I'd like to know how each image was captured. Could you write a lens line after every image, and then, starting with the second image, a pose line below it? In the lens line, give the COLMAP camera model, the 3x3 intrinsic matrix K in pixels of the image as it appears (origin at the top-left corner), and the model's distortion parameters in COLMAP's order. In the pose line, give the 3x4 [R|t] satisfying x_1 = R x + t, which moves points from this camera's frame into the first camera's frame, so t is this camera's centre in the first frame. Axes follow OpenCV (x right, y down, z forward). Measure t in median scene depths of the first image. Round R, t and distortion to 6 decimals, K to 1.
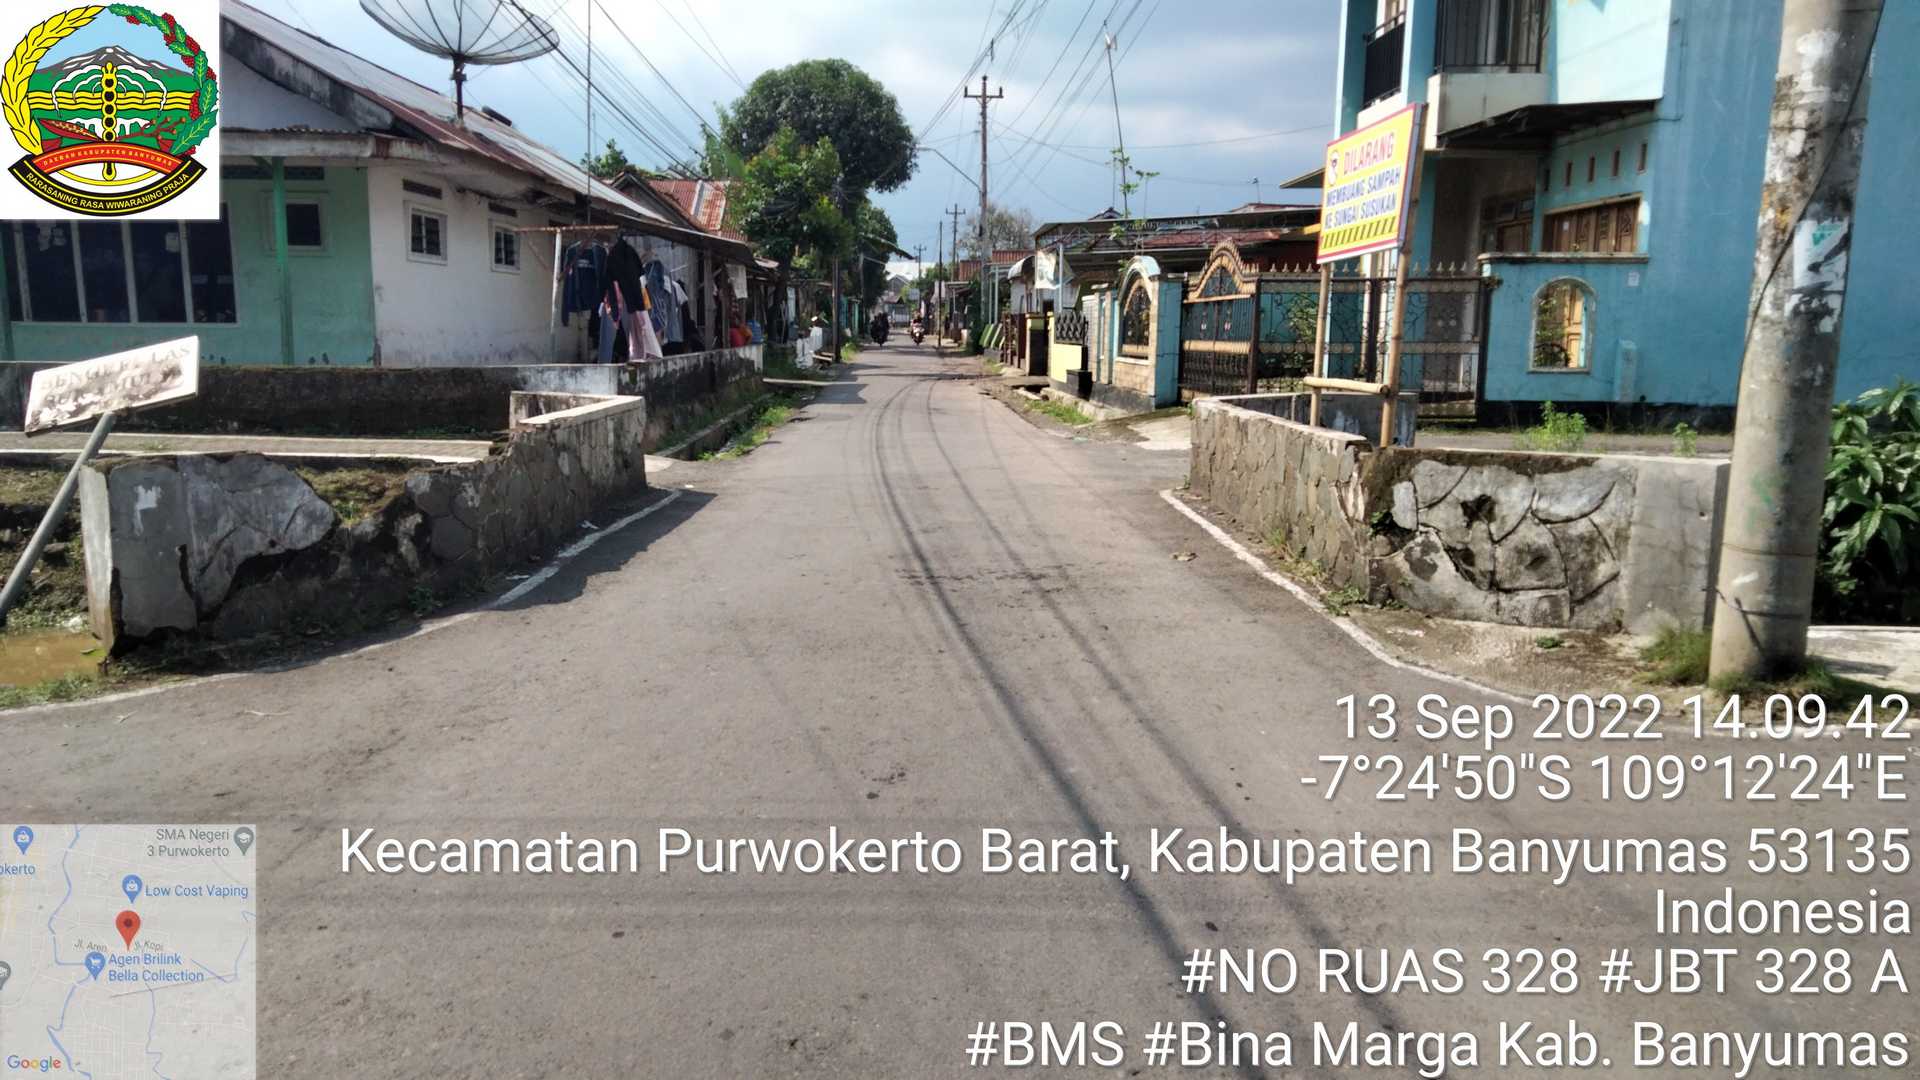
lens RADIAL K [[1434.3, 0, 932.0], [0, 1434.3, 553.7], [0, 0, 1]] dist [0.040832, -0.007696]
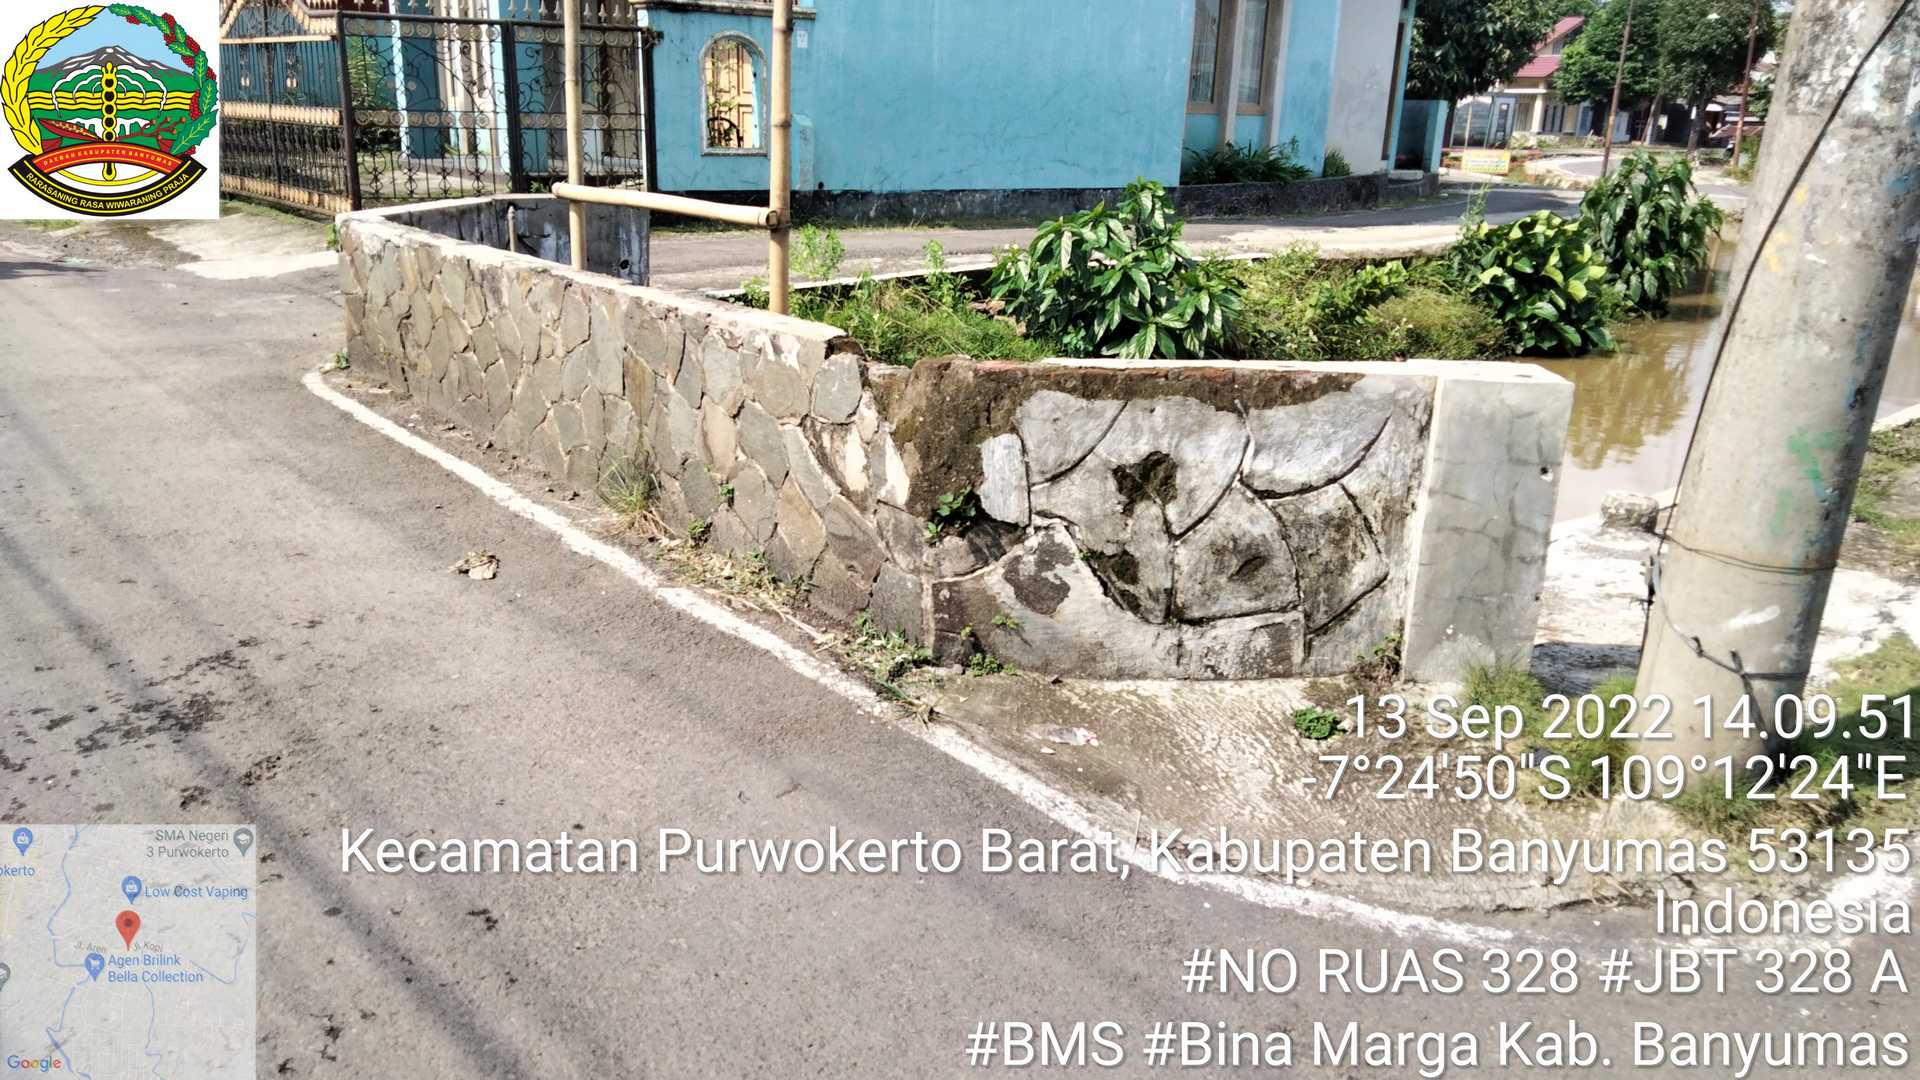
lens RADIAL K [[1434.3, 0, 932.0], [0, 1434.3, 553.7], [0, 0, 1]] dist [0.040832, -0.007696]
pose [[0.790809, -0.170933, 0.587710, 0.004513], [0.075868, 0.980182, 0.182995, -0.106650], [-0.607343, -0.100126, 0.788105, 0.635677]]
